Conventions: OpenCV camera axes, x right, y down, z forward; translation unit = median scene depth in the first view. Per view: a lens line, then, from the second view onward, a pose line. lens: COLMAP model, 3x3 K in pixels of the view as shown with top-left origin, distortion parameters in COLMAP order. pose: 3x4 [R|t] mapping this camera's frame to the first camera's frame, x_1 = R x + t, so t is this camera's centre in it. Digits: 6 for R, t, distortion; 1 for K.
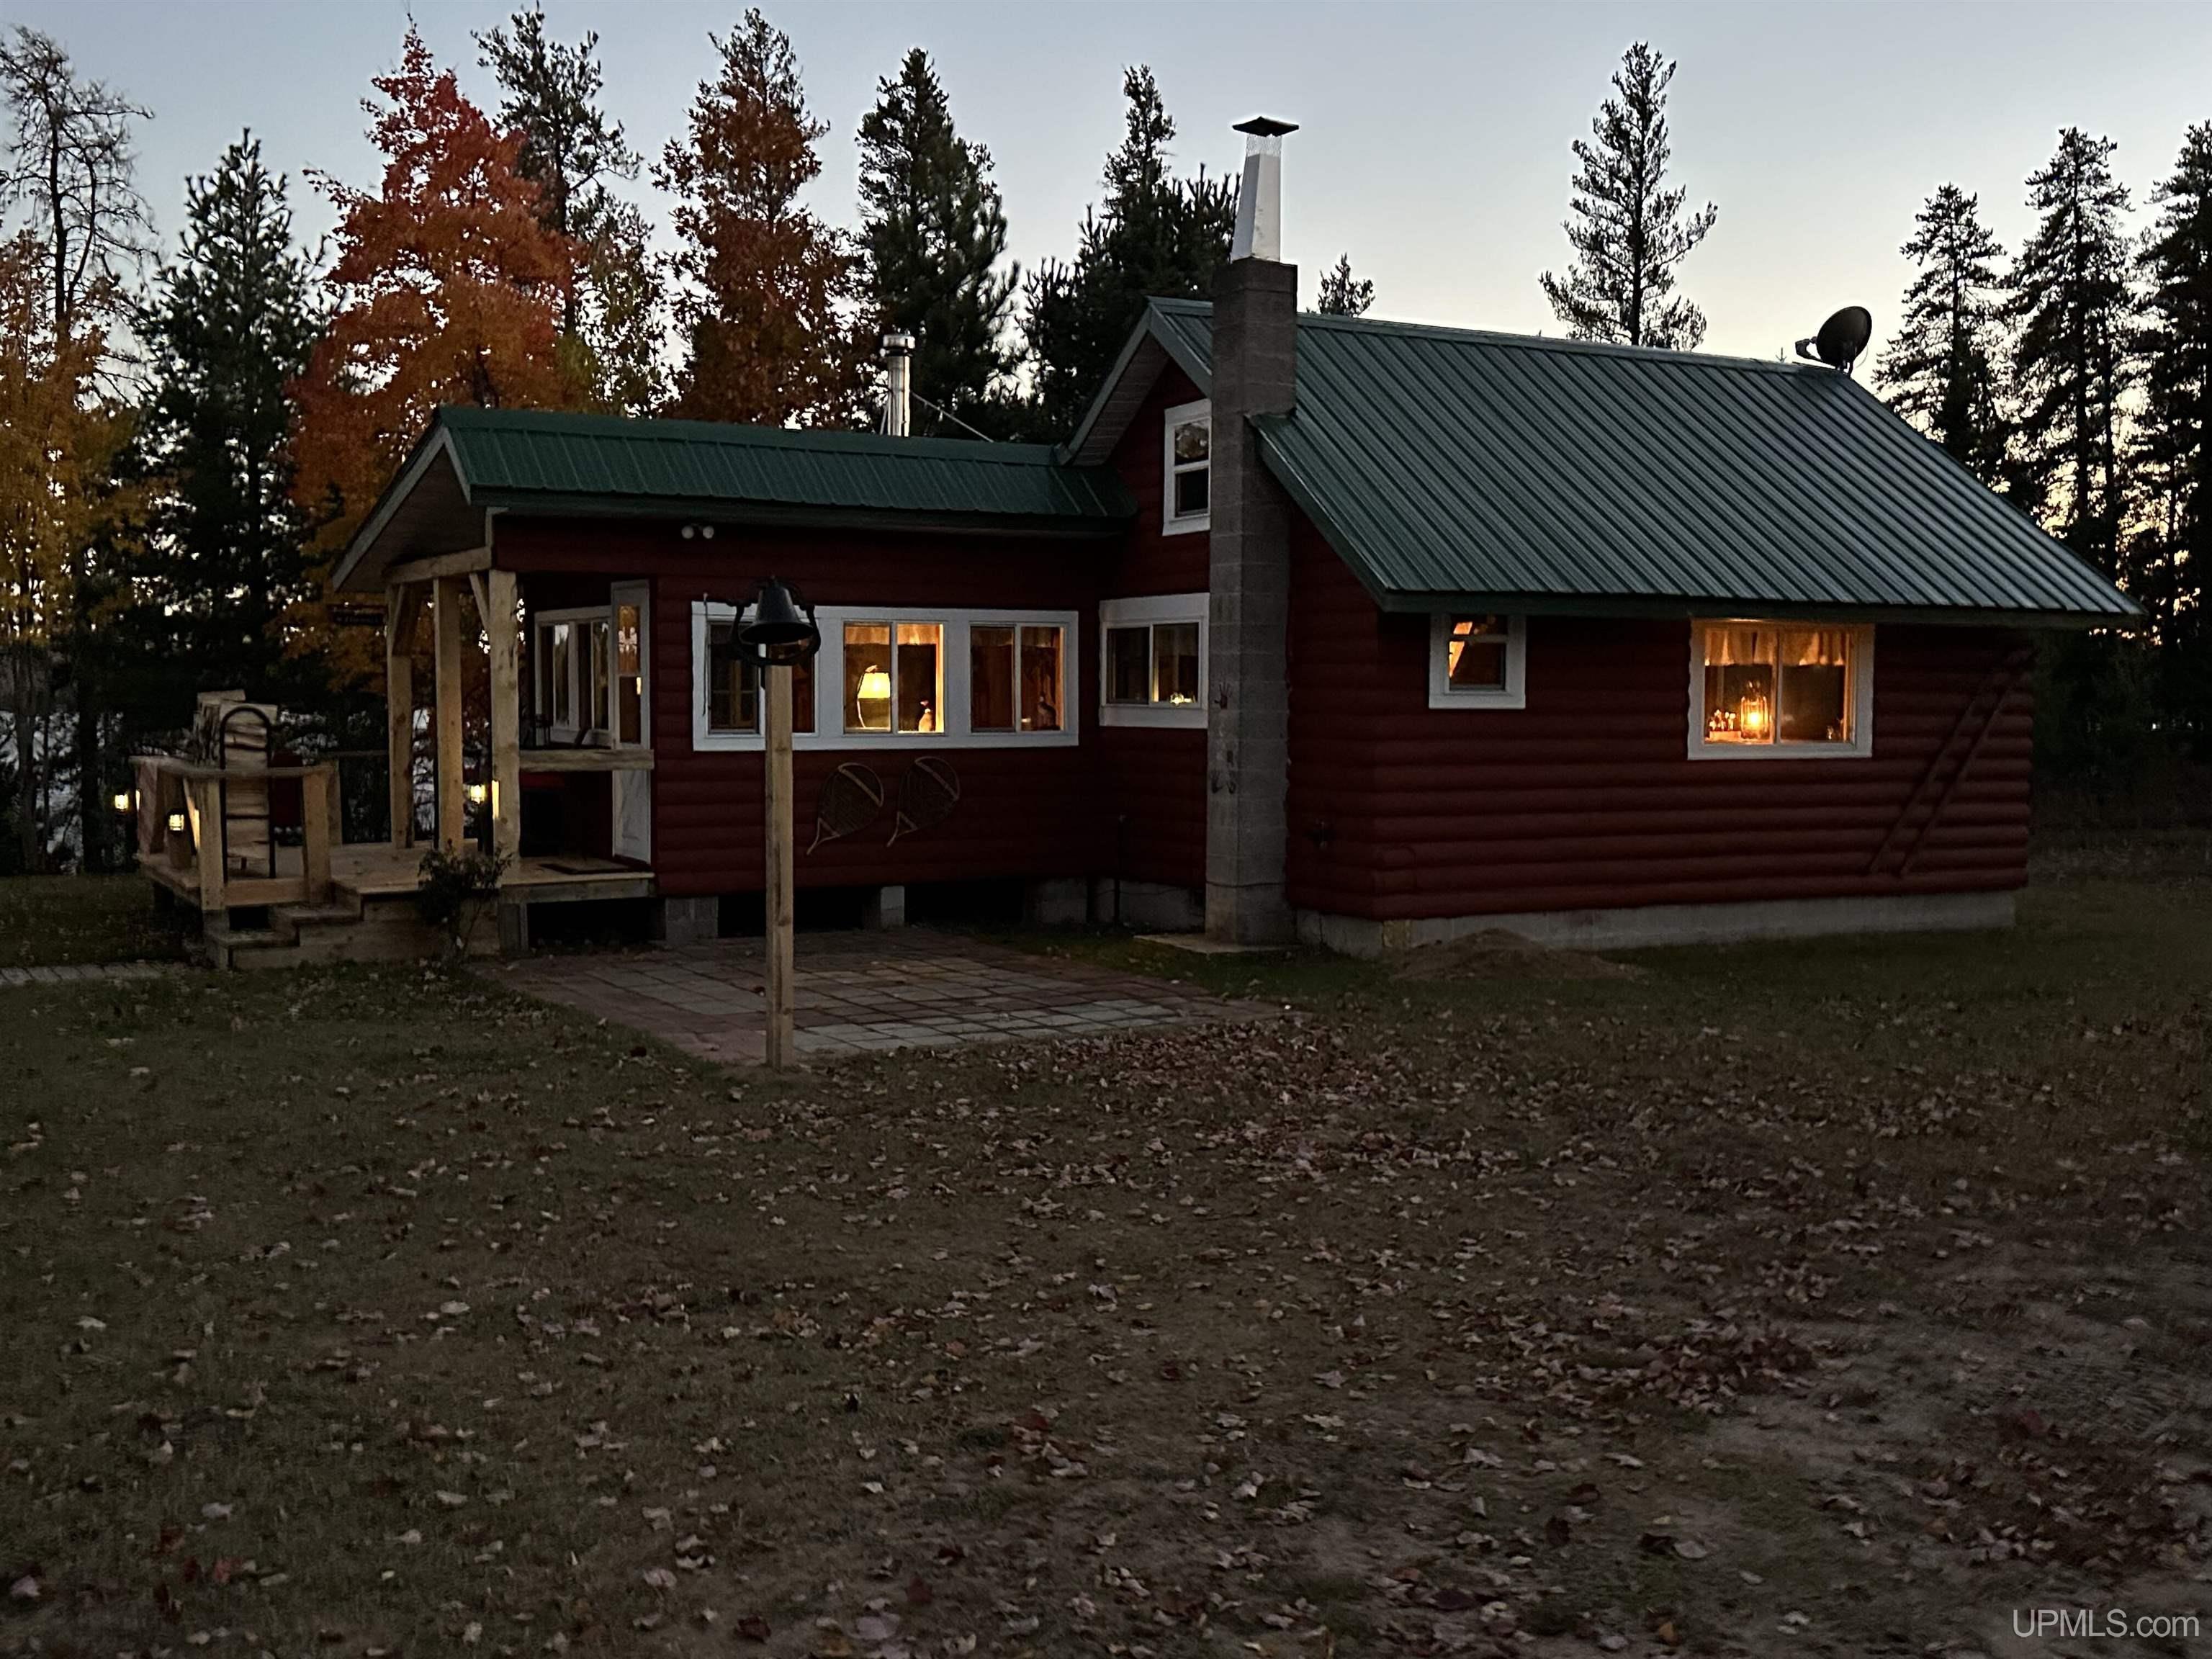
lens RADIAL K [[2197.3, 0, 1113.2], [0, 2197.3, 834.6], [0, 0, 1]] dist [0.148713, -0.235616]
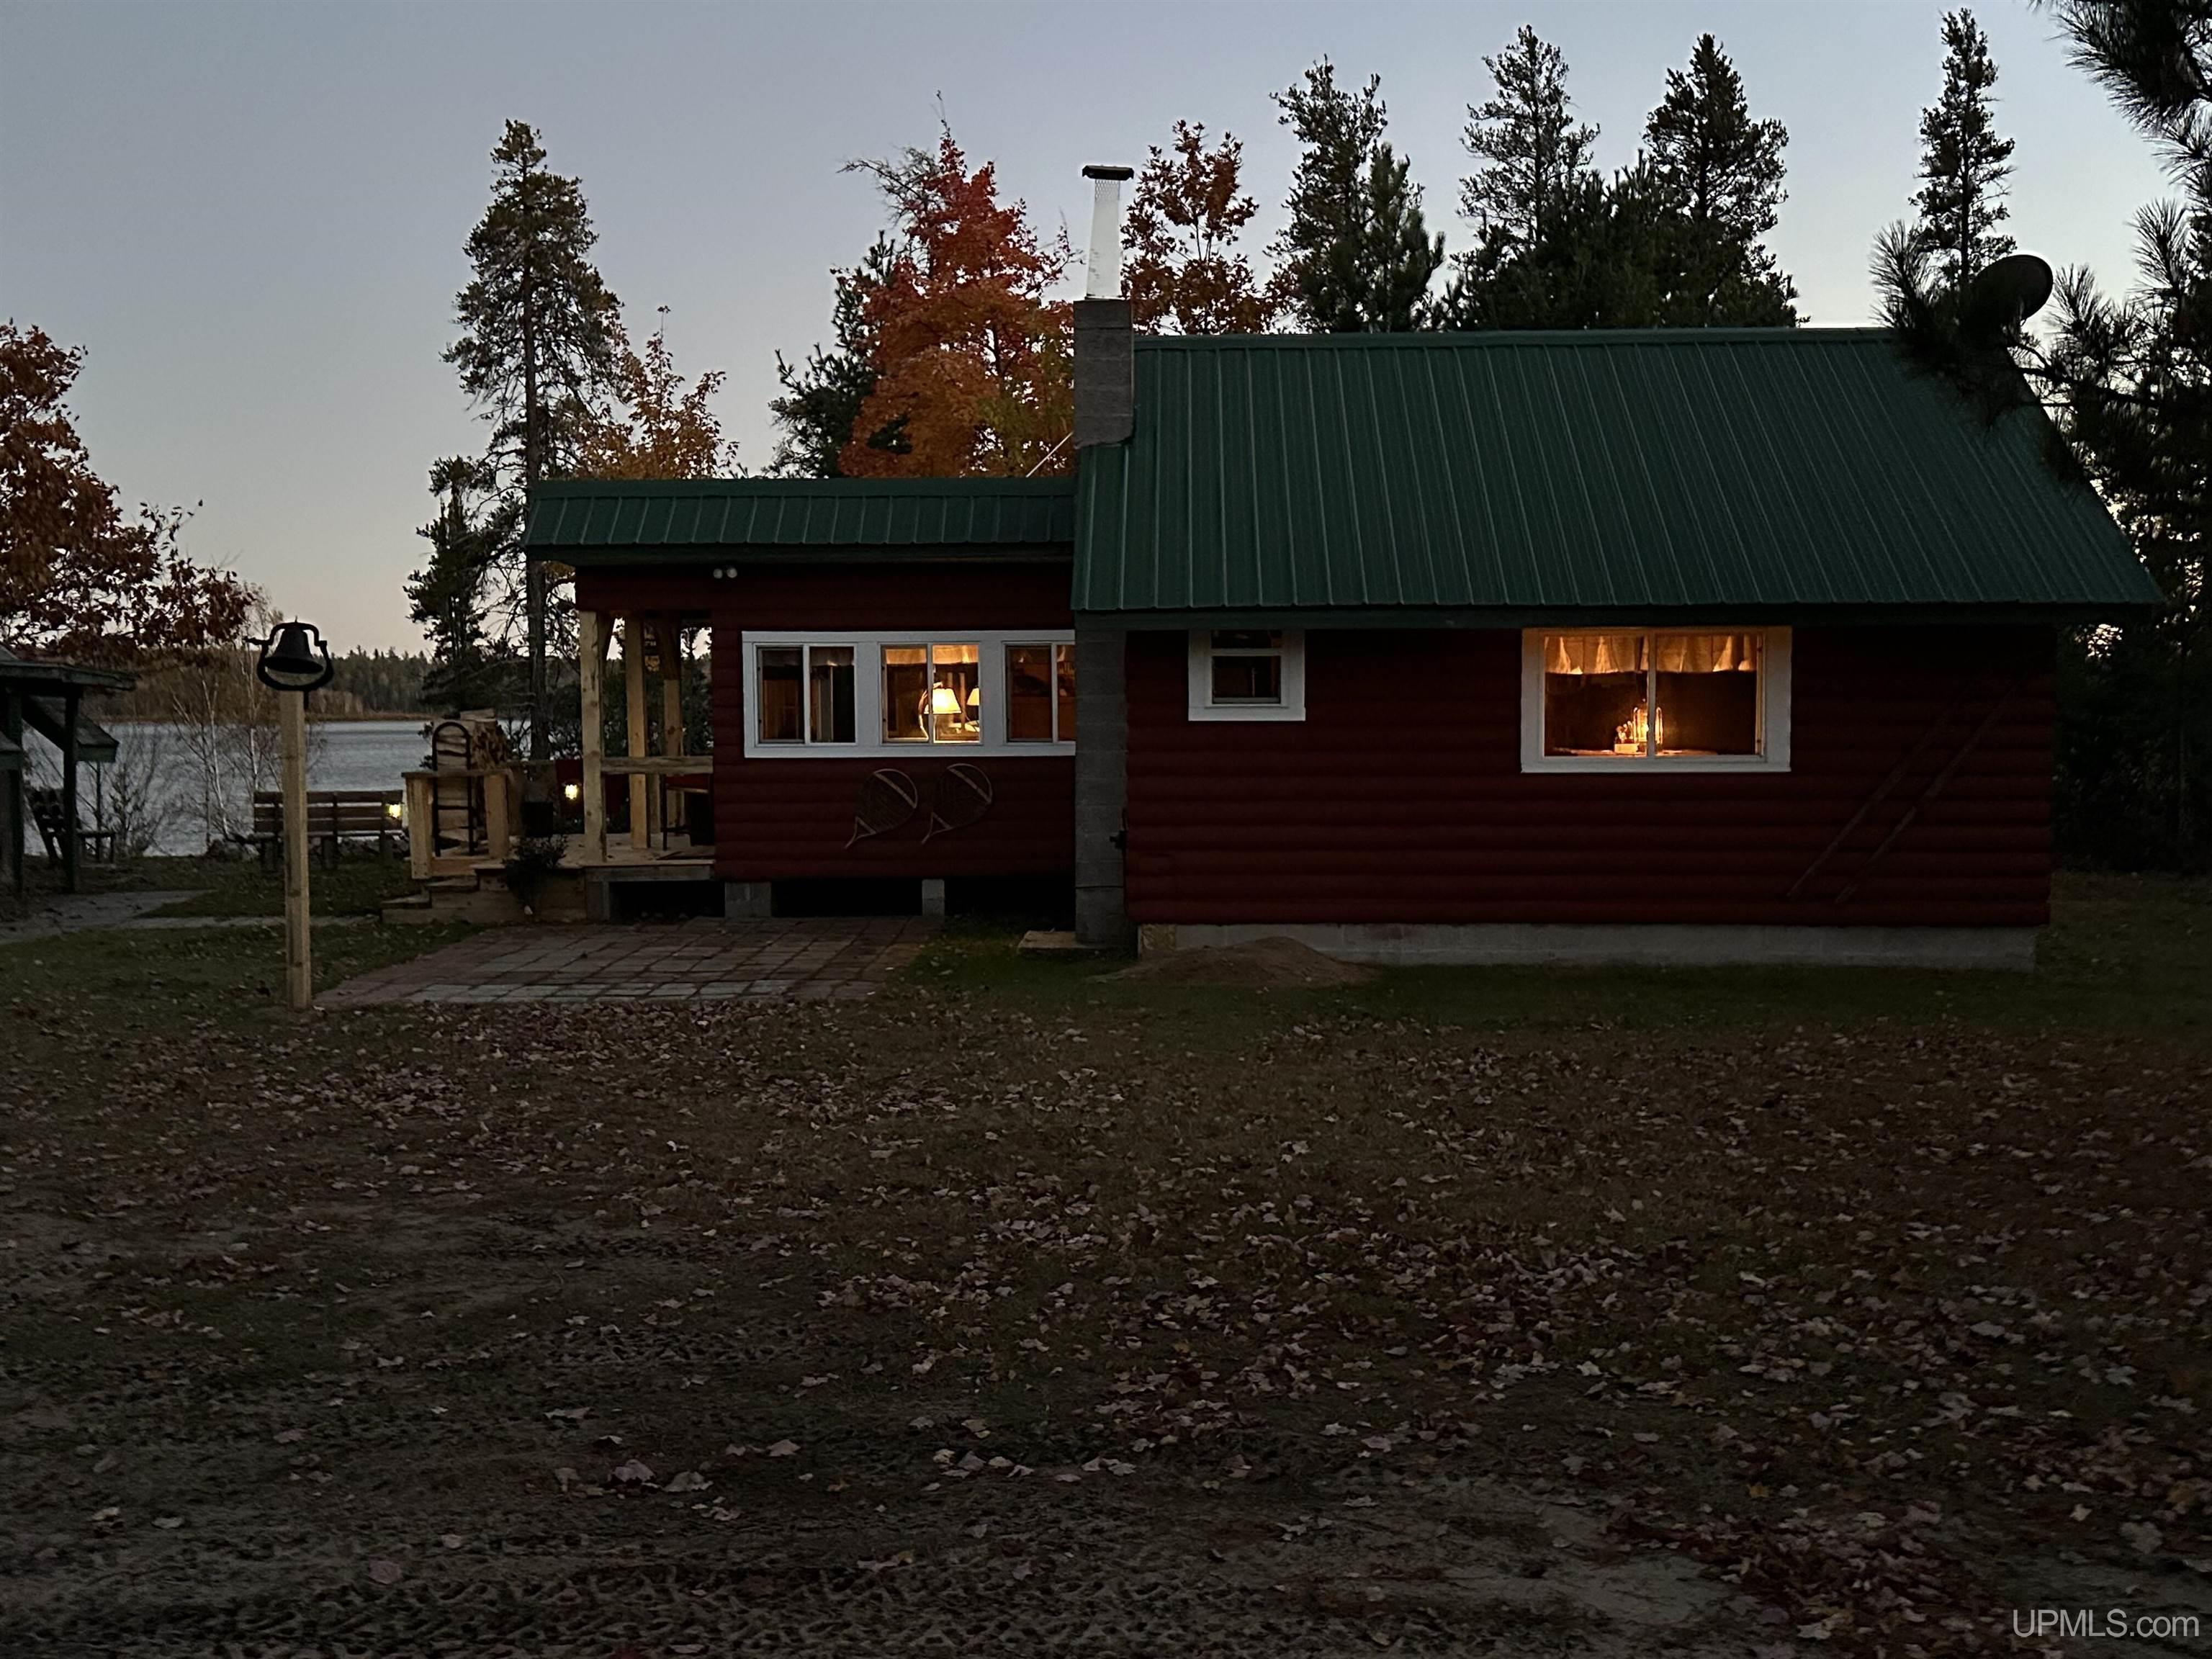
lens RADIAL K [[2197.3, 0, 1113.2], [0, 2197.3, 834.6], [0, 0, 1]] dist [0.148713, -0.235616]
pose [[0.864324, 0.023398, -0.502391, 0.557743], [-0.023481, 0.999705, 0.006163, -0.008534], [0.502387, 0.006470, 0.864619, 0.078495]]
